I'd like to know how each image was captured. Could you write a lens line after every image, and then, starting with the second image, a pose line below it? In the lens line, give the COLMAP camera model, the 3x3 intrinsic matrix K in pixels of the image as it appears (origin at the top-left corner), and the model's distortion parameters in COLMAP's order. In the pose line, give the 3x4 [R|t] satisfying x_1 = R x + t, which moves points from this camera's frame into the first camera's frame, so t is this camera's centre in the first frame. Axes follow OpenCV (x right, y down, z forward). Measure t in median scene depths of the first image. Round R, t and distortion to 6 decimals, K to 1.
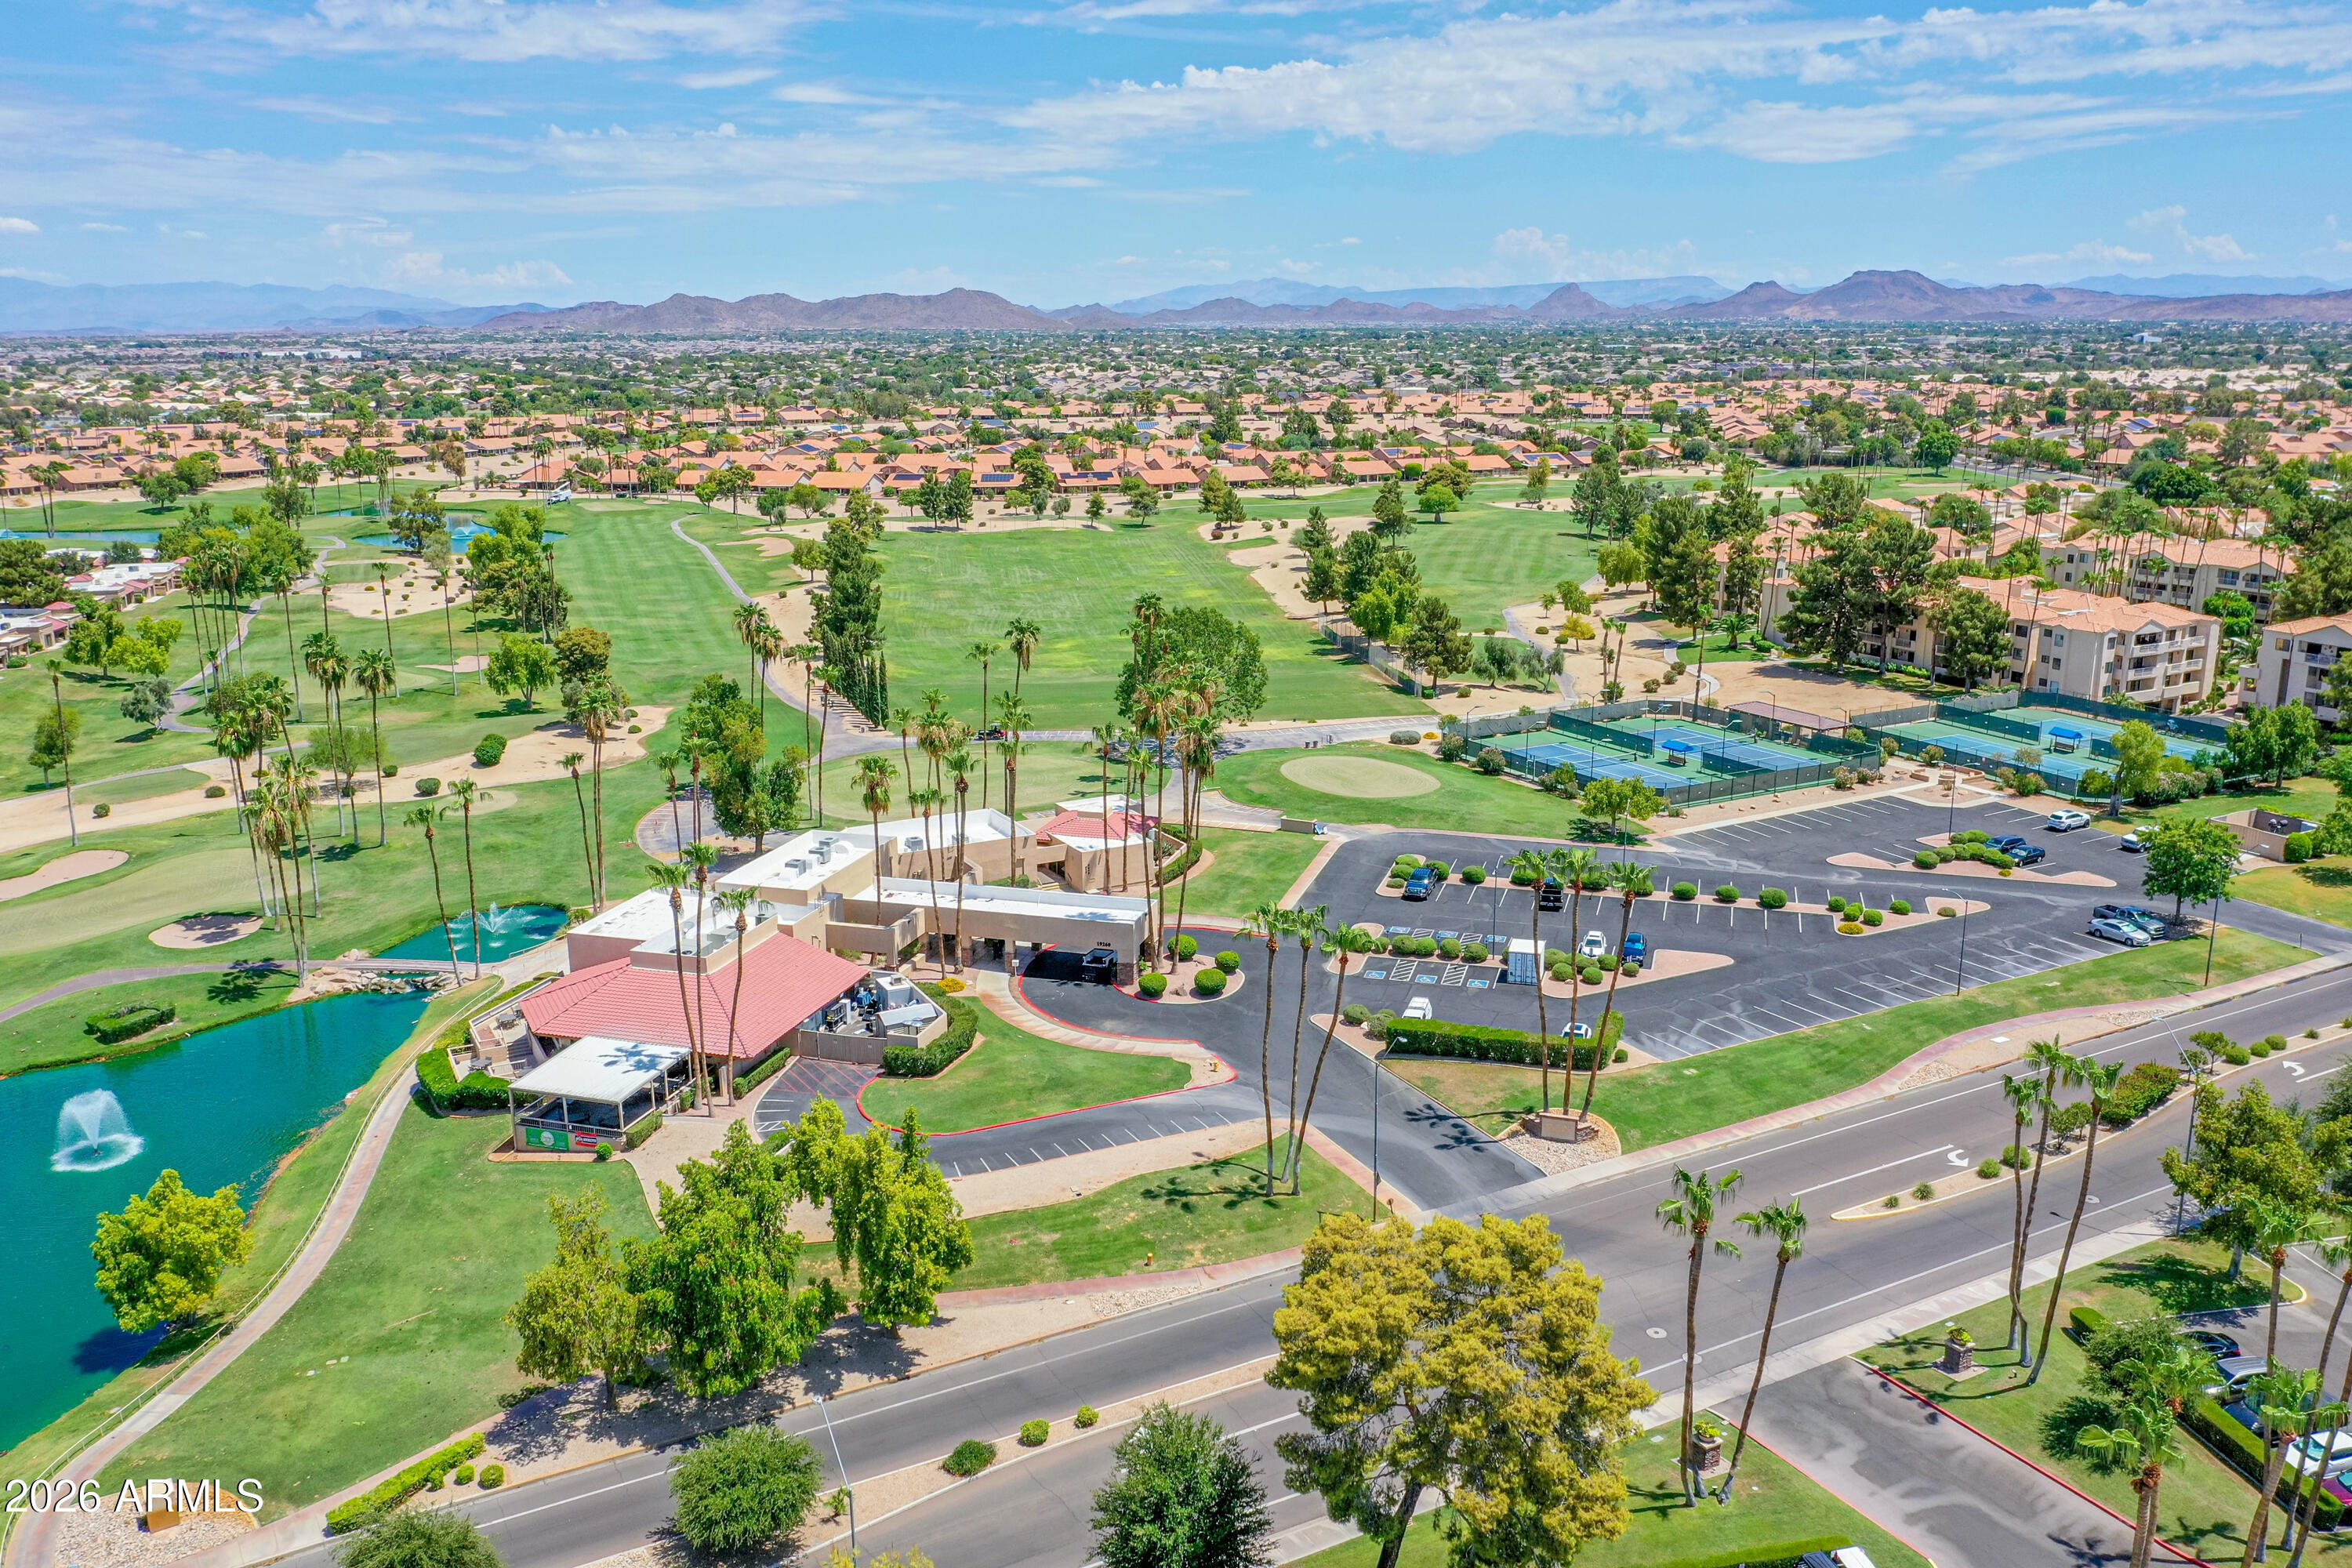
lens RADIAL K [[1788.2, 0, 1175.2], [0, 1788.2, 850.0], [0, 0, 1]] dist [0.005421, 0.000908]
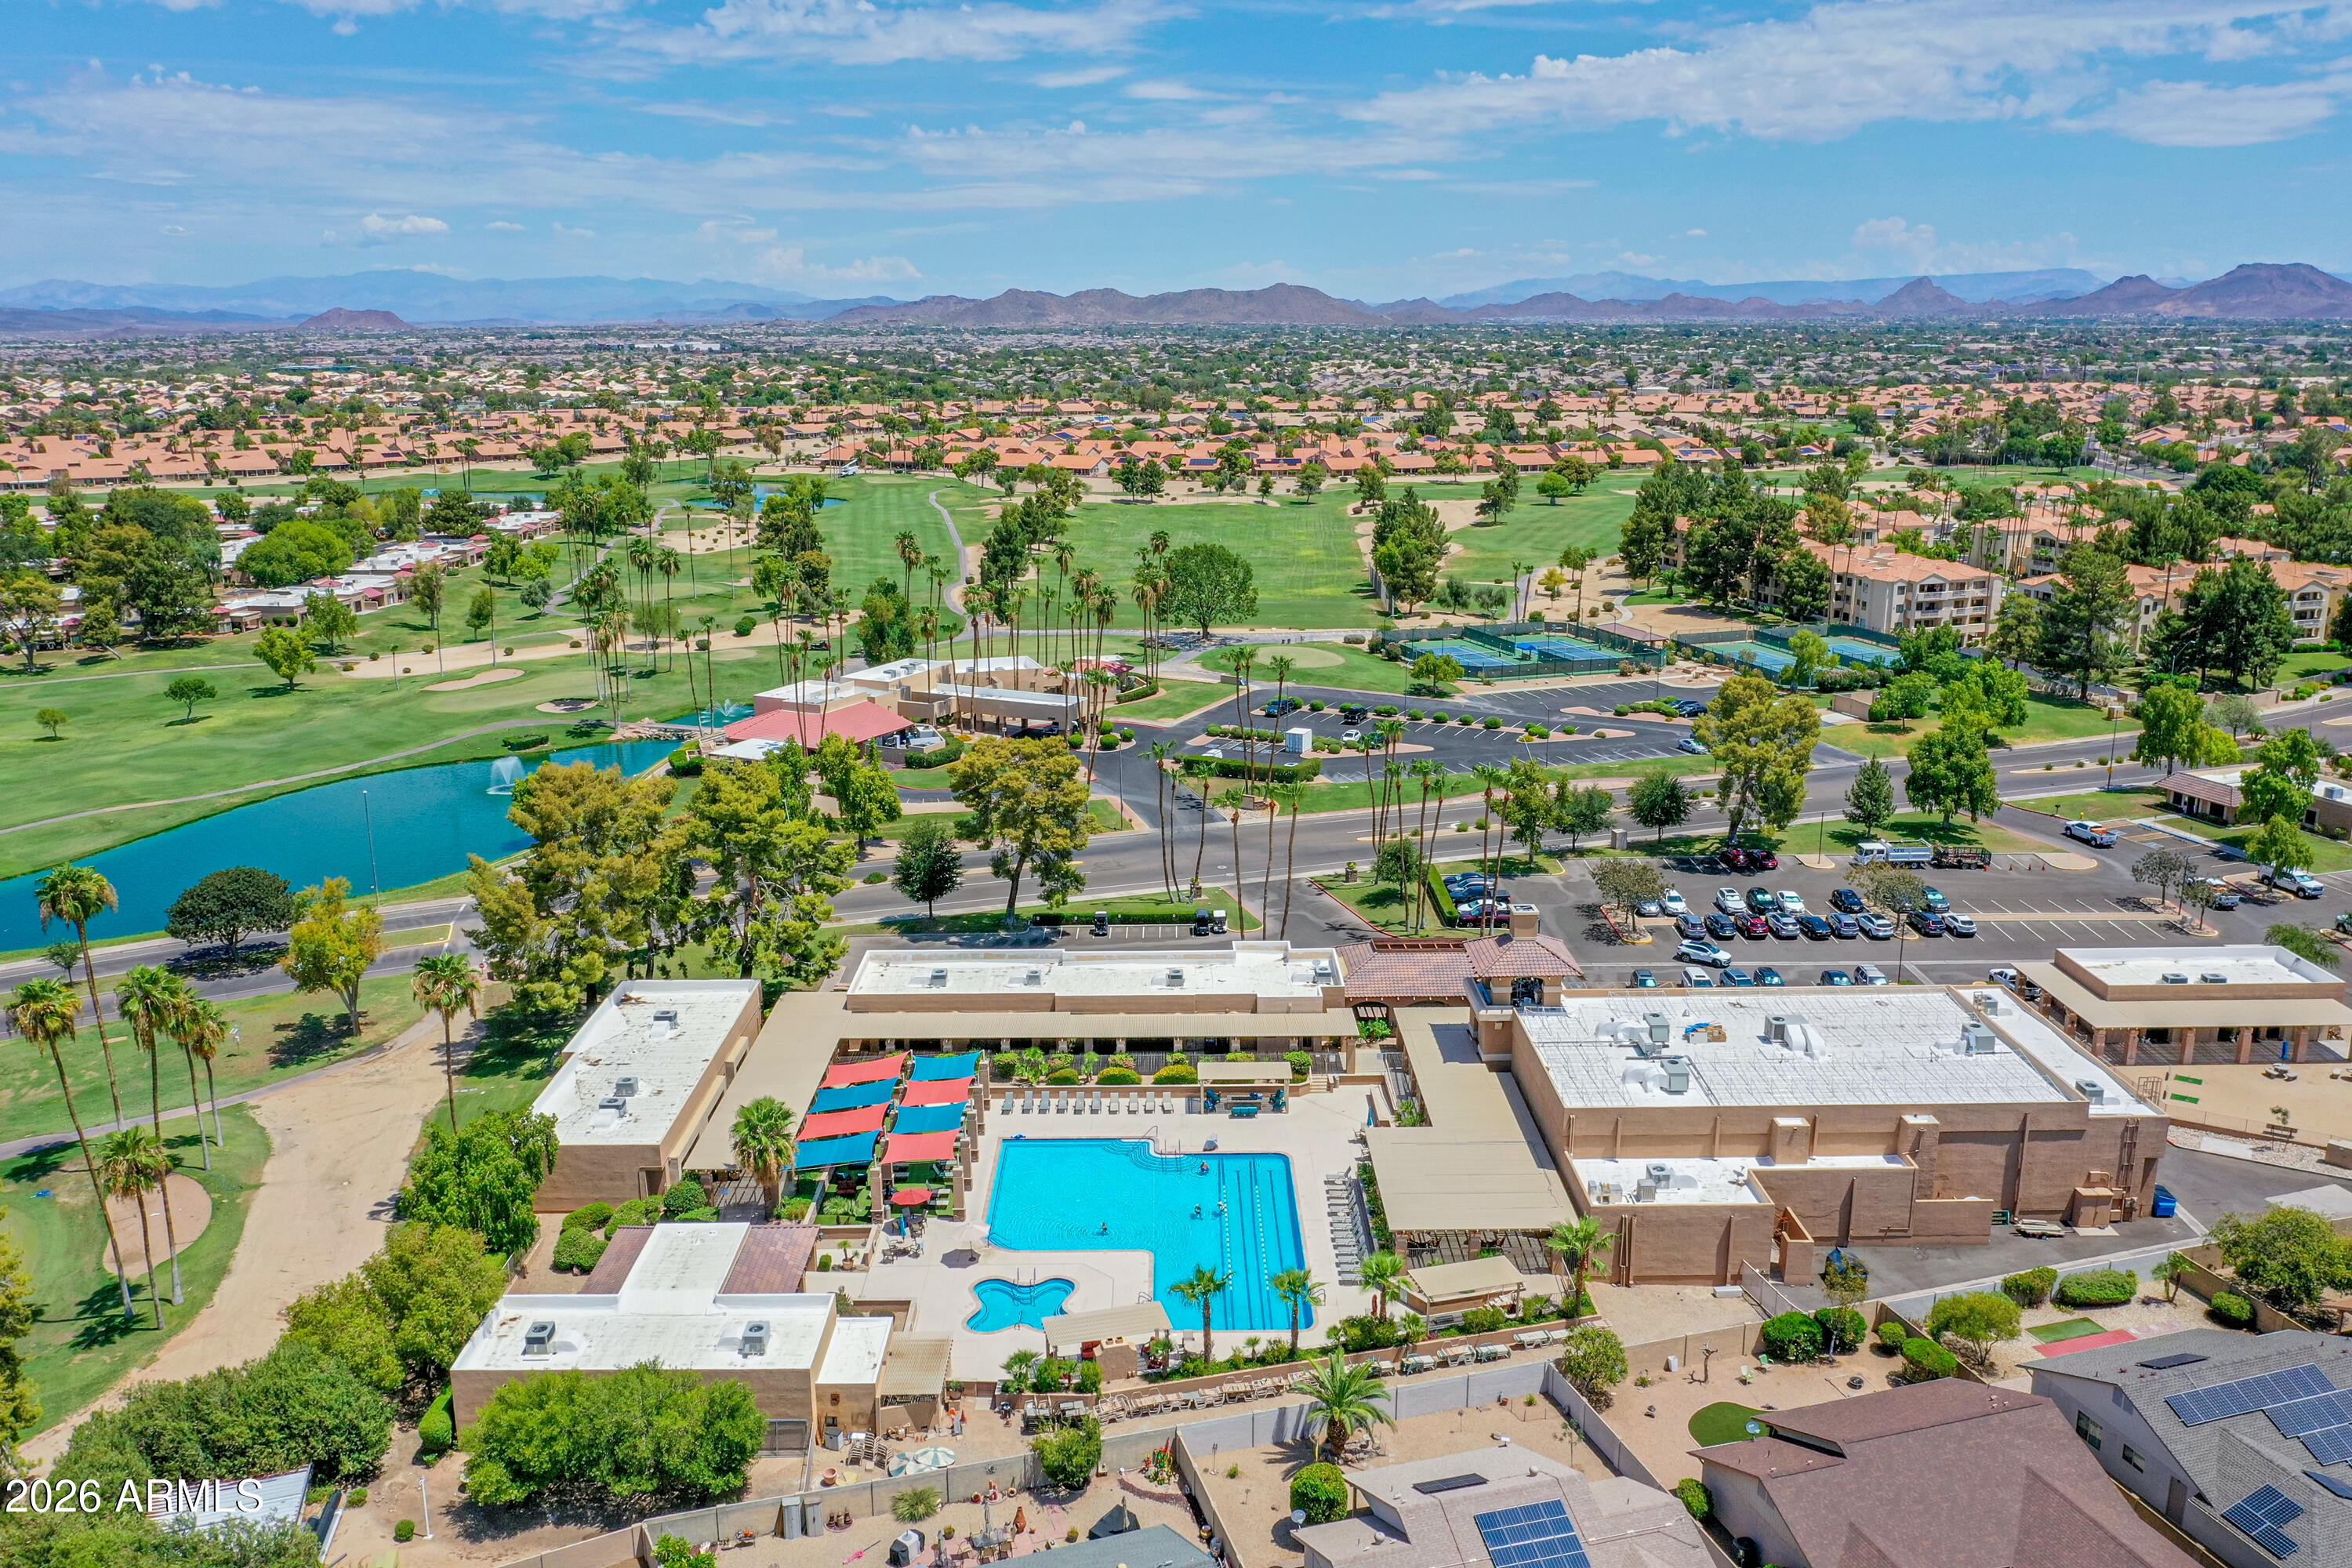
lens RADIAL K [[1843.1, 0, 1176.0], [0, 1843.1, 784.0], [0, 0, 1]] dist [0.005624, 0.005855]
pose [[0.983887, 0.046572, -0.172619, 0.079185], [-0.053000, 0.998055, -0.032815, 0.034362], [0.170755, 0.041435, 0.984442, -0.147539]]
